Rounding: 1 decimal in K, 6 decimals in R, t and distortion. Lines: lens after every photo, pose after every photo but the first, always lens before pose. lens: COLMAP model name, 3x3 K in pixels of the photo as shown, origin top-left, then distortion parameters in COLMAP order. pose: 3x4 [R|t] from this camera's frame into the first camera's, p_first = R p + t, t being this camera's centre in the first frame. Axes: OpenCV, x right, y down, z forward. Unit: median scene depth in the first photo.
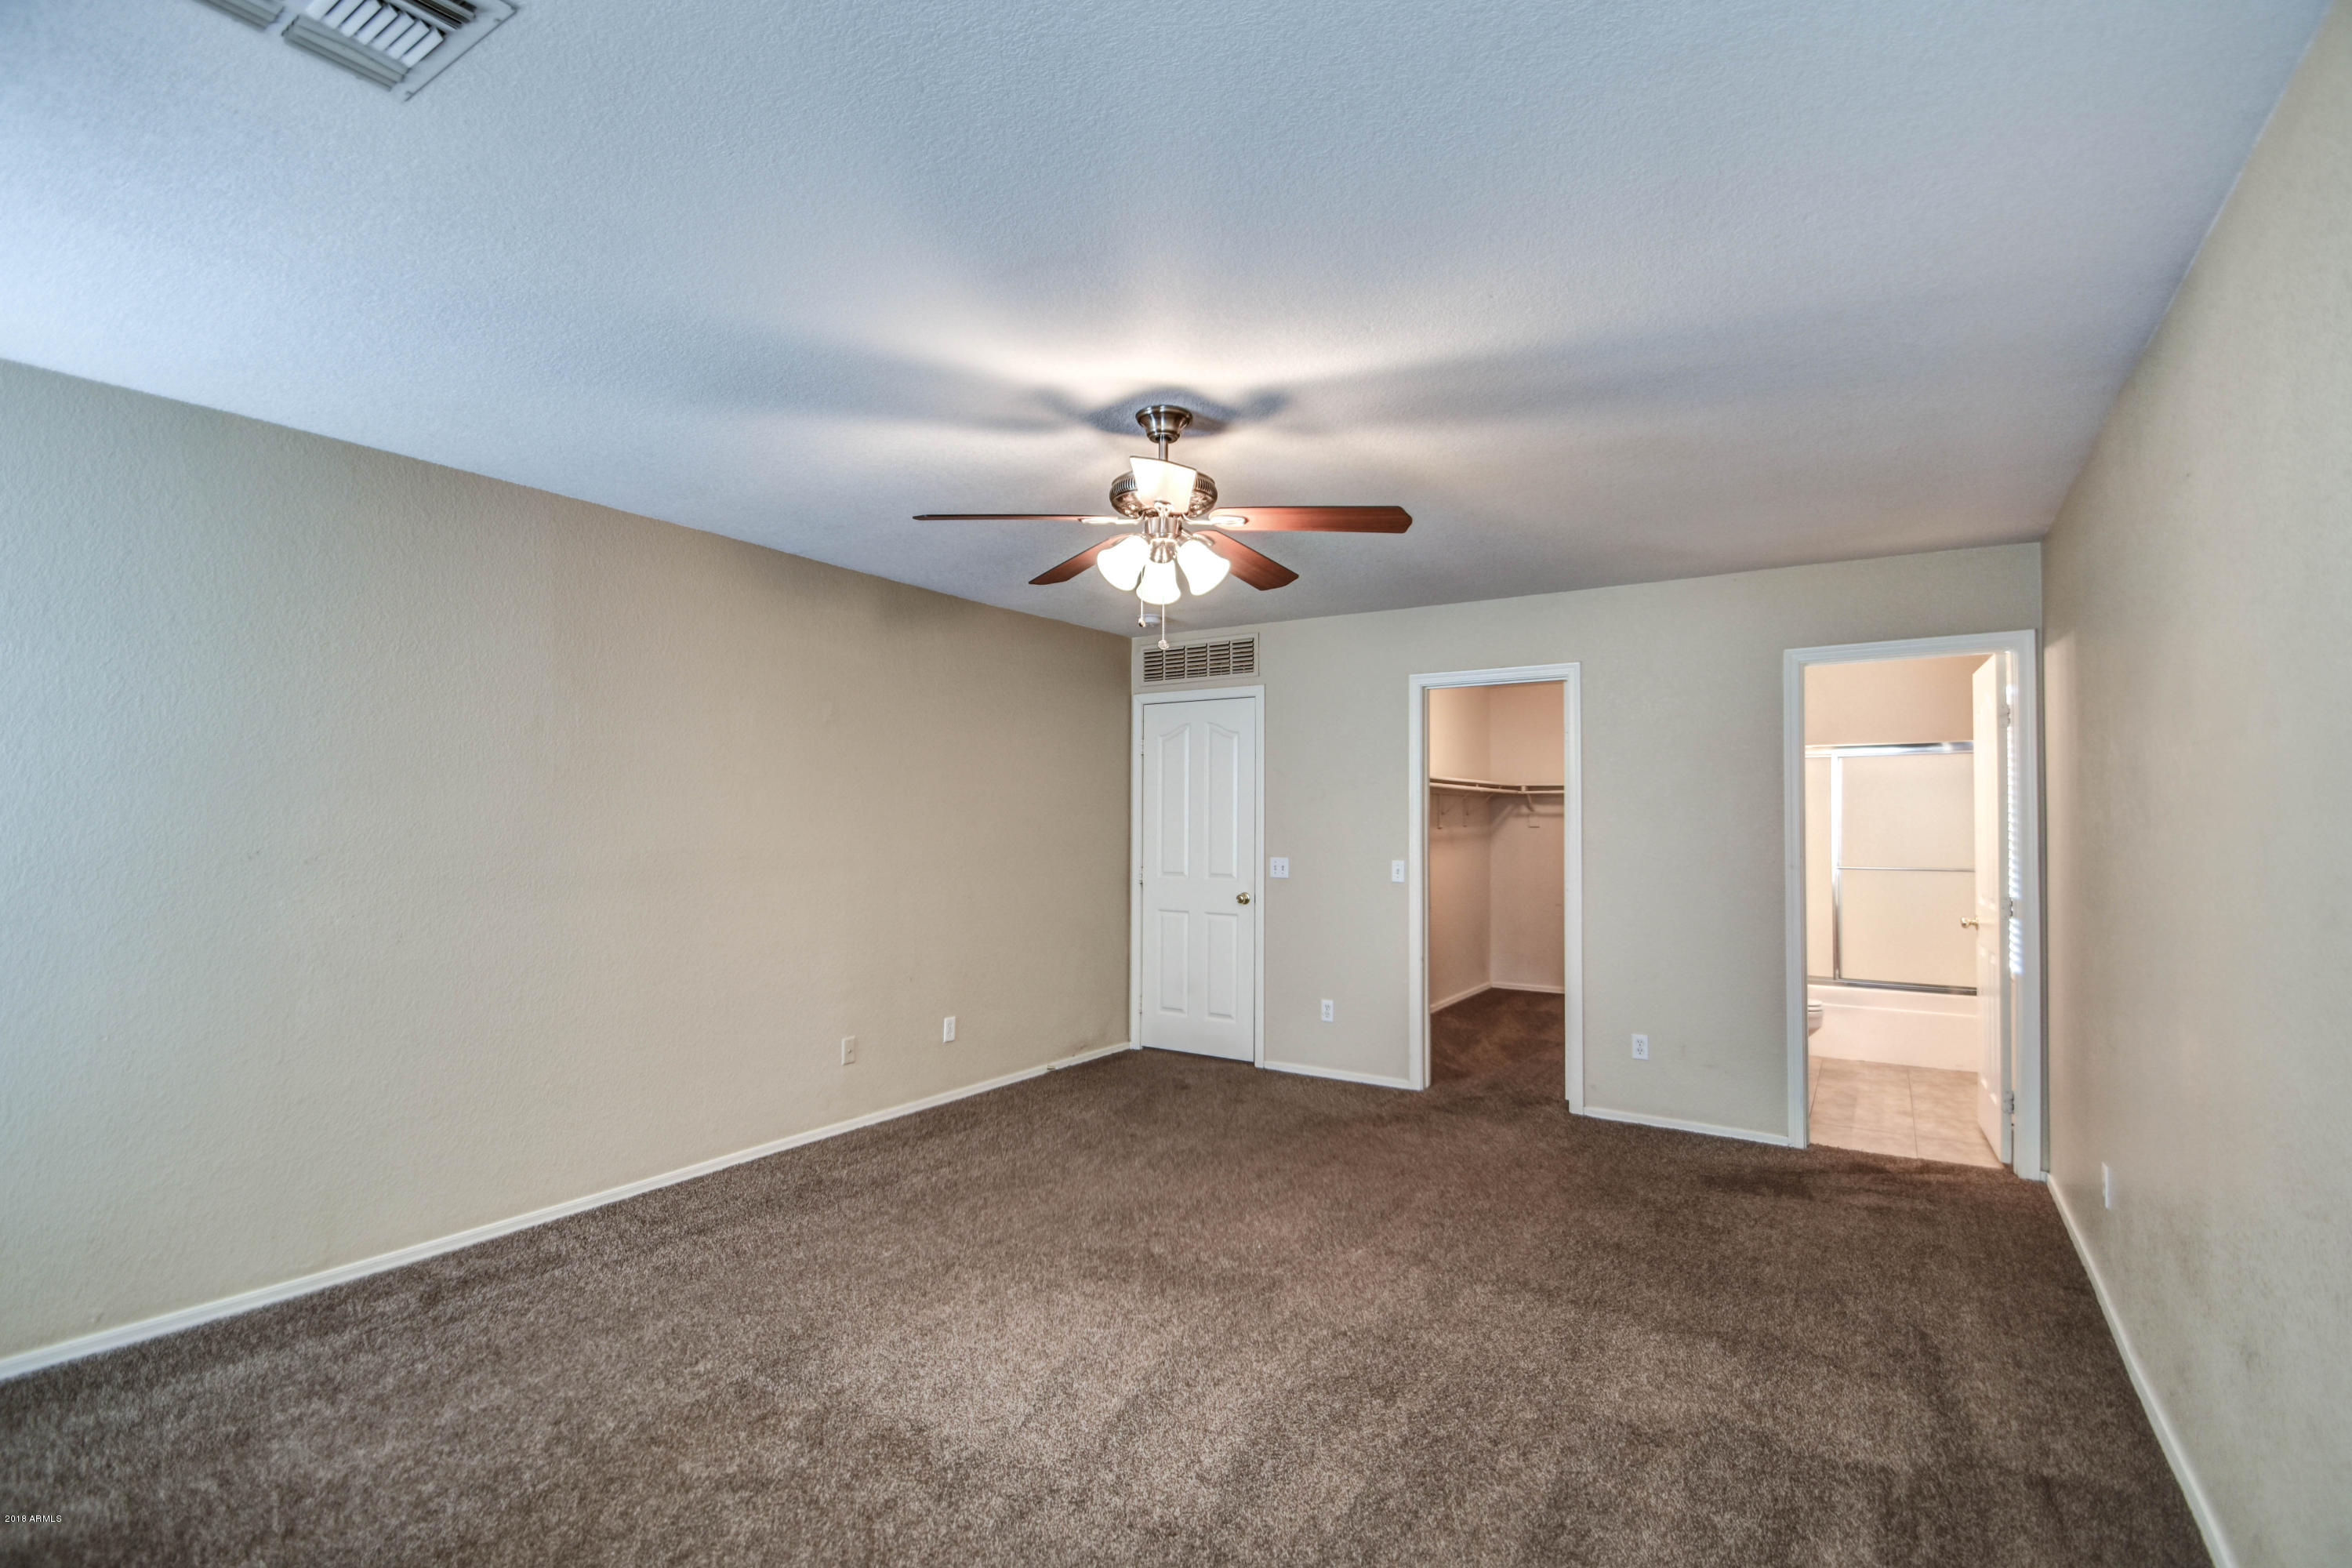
lens RADIAL K [[1037.1, 0, 1173.2], [0, 1037.1, 792.8], [0, 0, 1]] dist [0.007647, -0.014580]
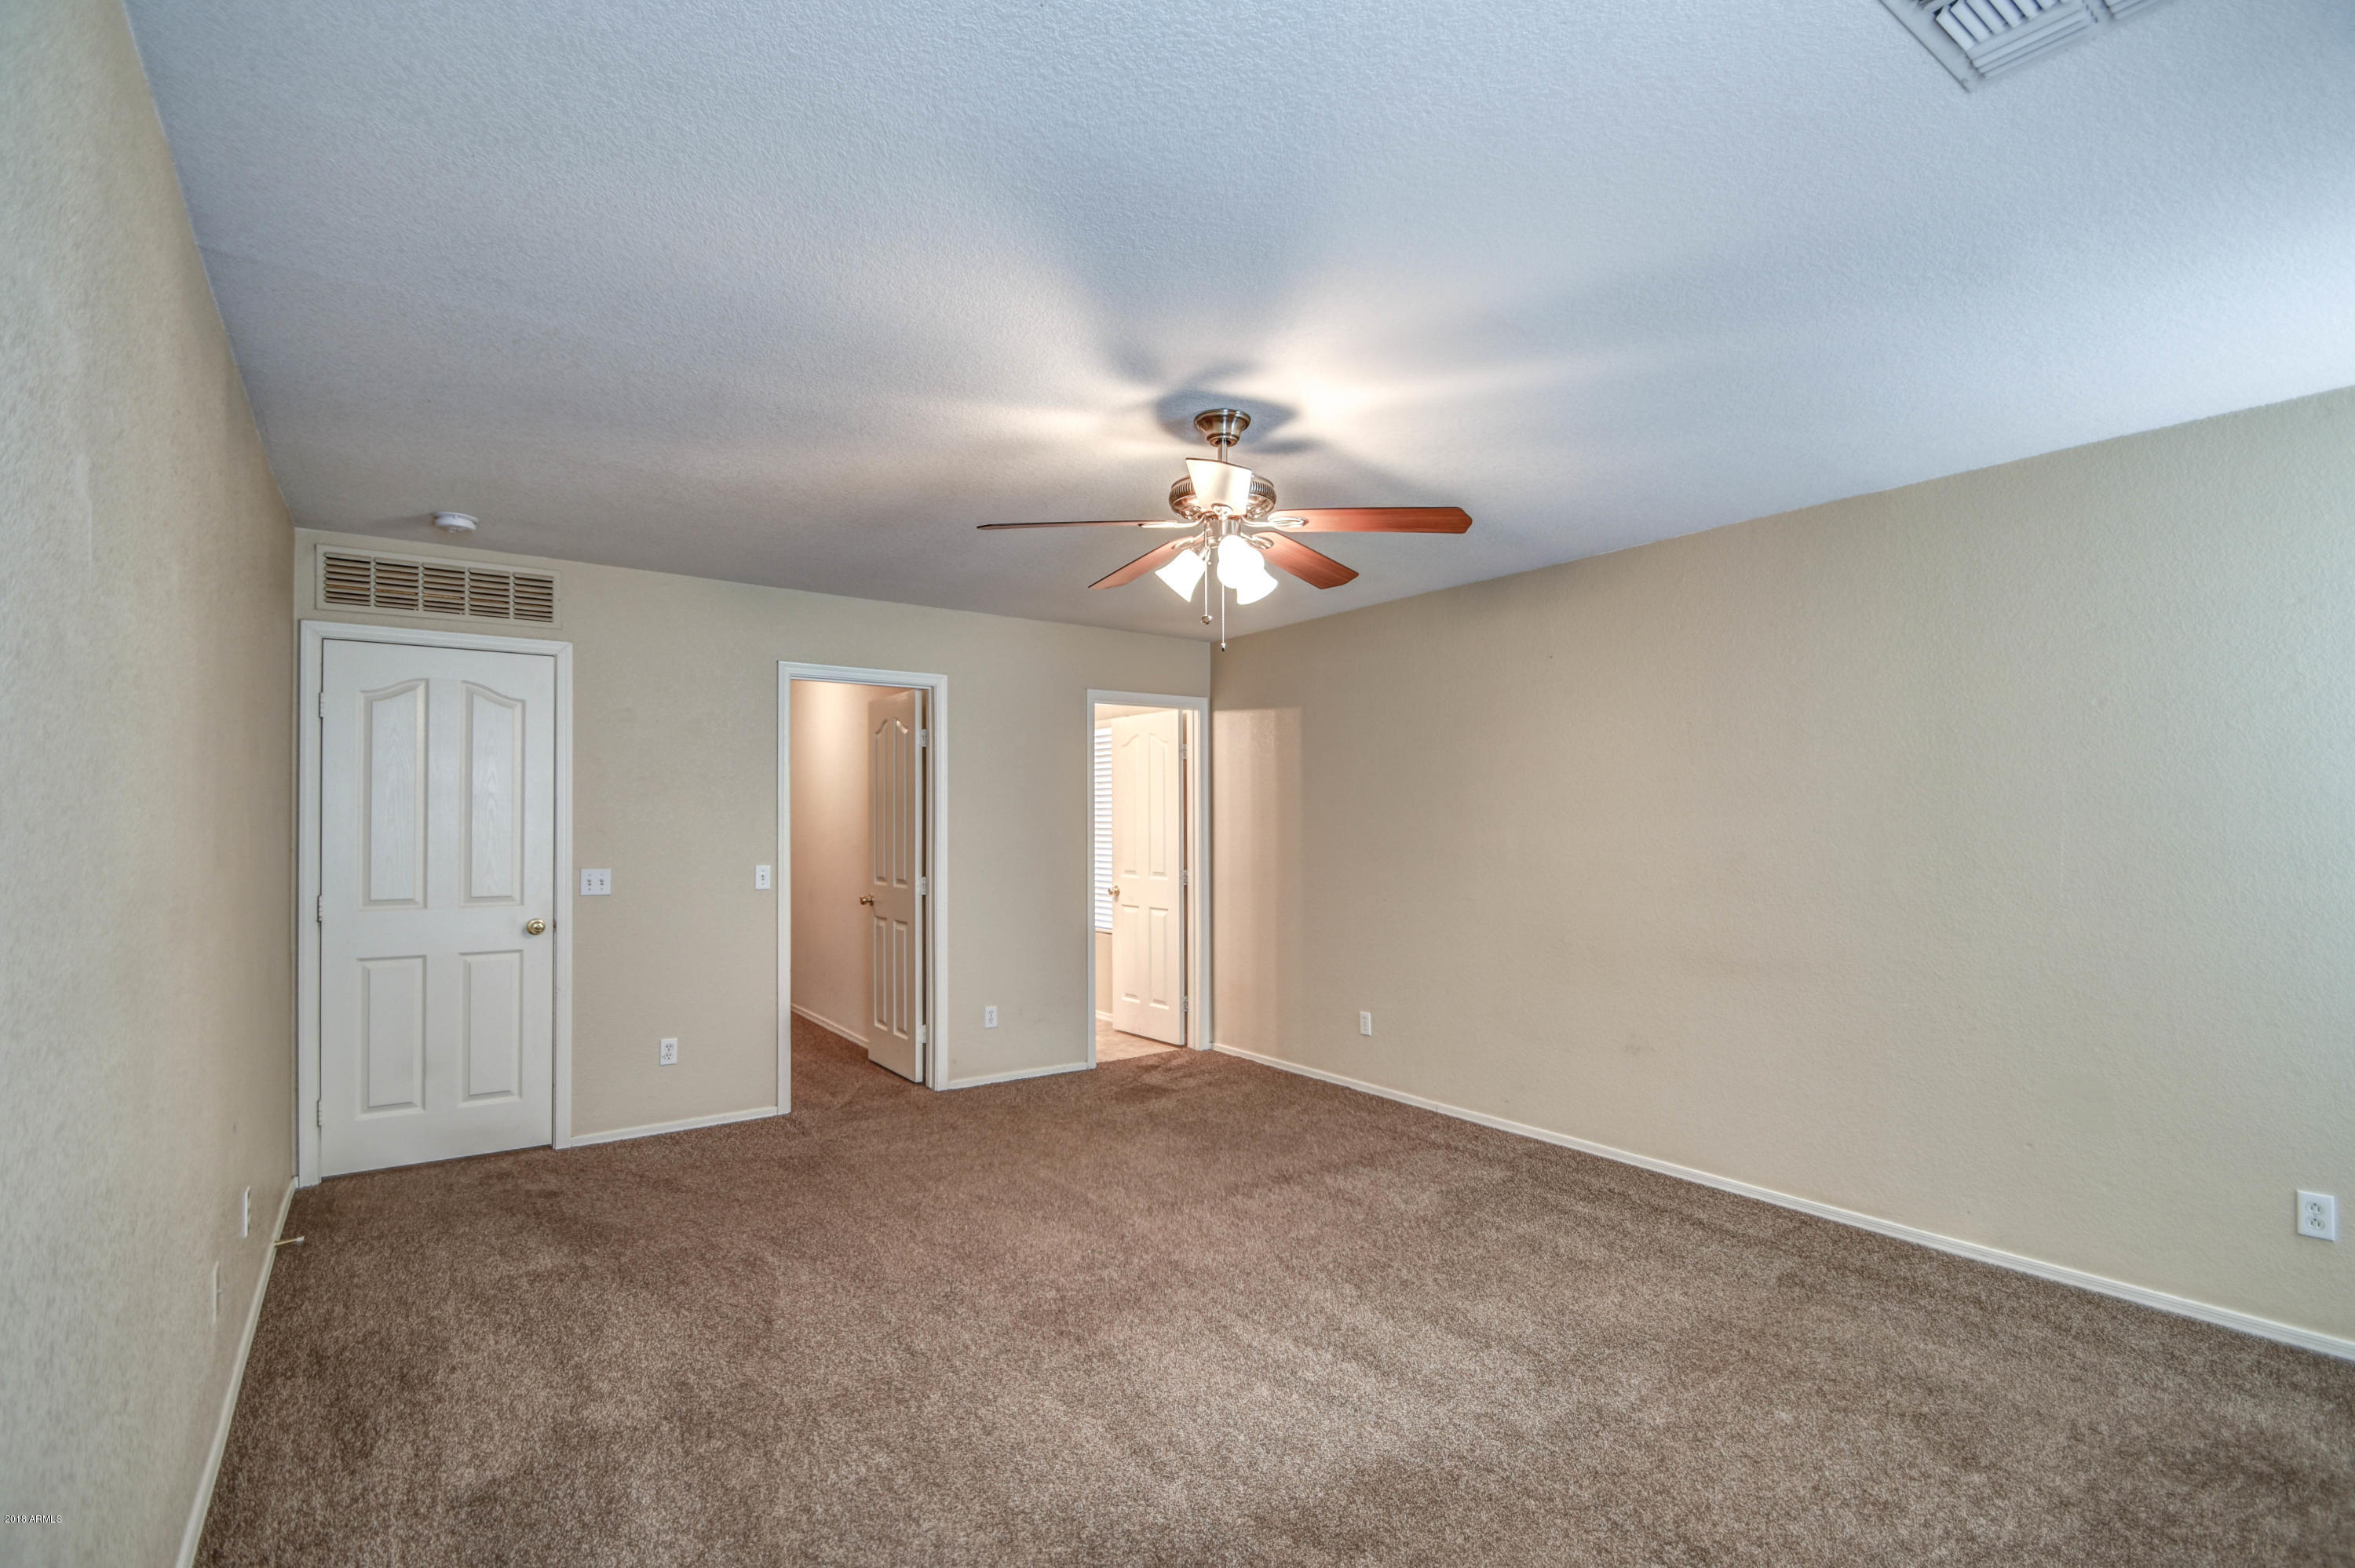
lens RADIAL K [[1038.3, 0, 1174.7], [0, 1038.3, 792.8], [0, 0, 1]] dist [0.007647, -0.014580]
pose [[0.390619, 0.022384, 0.920280, -0.631697], [-0.022279, 0.999641, -0.014858, 0.010802], [-0.920283, -0.014700, 0.390977, 0.427243]]
